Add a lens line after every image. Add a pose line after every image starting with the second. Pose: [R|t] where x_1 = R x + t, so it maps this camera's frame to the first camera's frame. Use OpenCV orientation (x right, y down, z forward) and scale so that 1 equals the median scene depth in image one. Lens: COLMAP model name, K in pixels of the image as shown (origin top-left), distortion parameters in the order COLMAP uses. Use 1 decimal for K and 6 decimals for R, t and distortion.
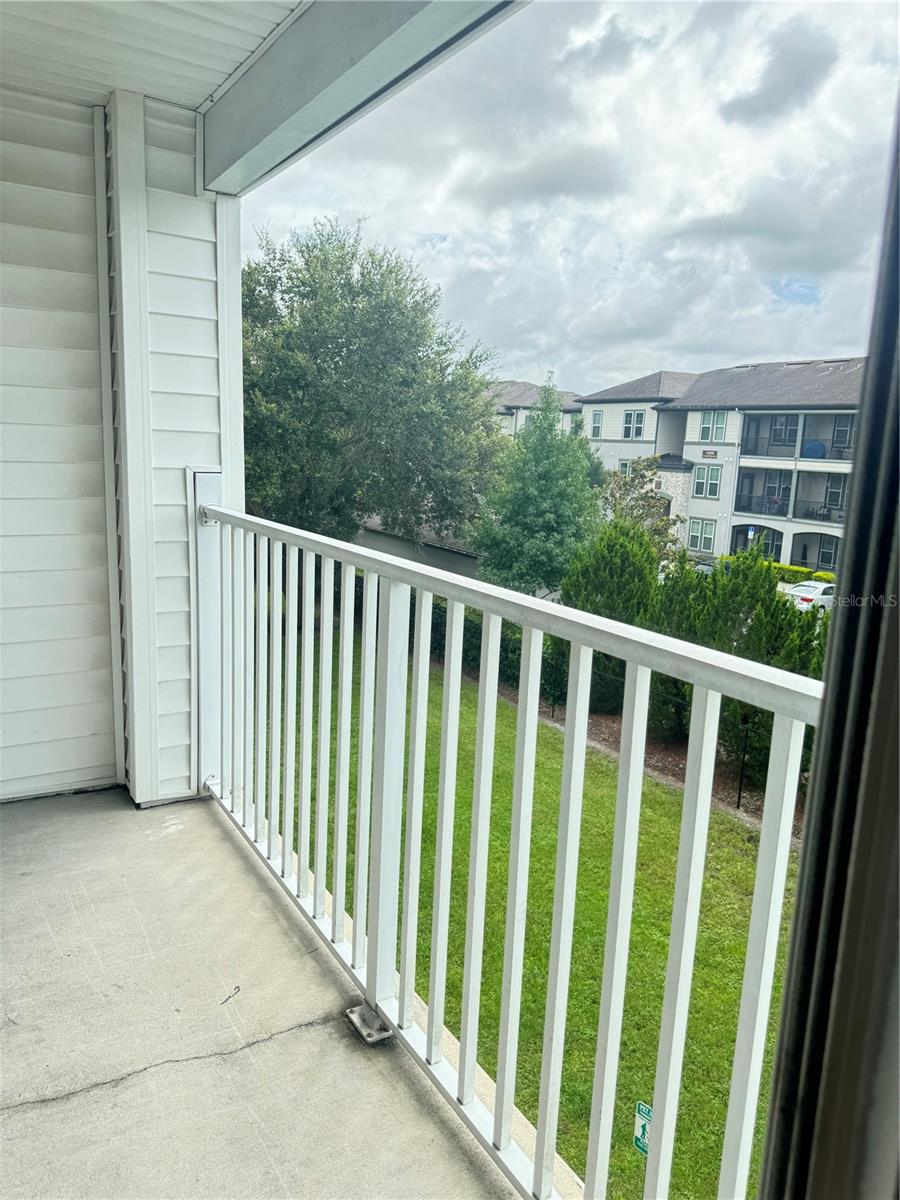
lens RADIAL K [[848.7, 0, 449.3], [0, 848.7, 594.2], [0, 0, 1]] dist [0.058054, -0.000317]
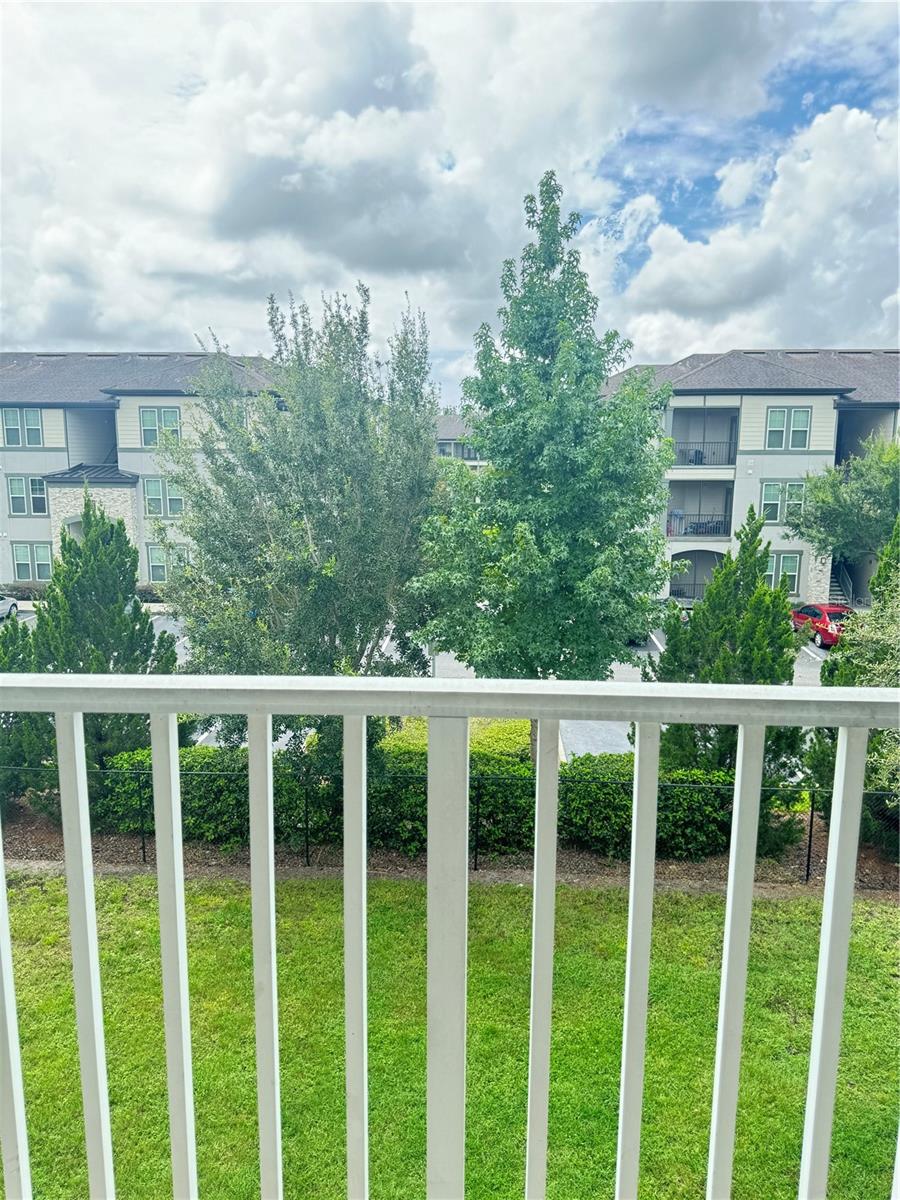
lens RADIAL K [[843.3, 0, 450.0], [0, 843.3, 600.0], [0, 0, 1]] dist [0.004515, -0.003515]
pose [[0.561716, -0.183072, 0.806821, -0.186963], [0.172903, 0.979652, 0.101911, -0.063919], [-0.809061, 0.082257, 0.581940, 0.295160]]
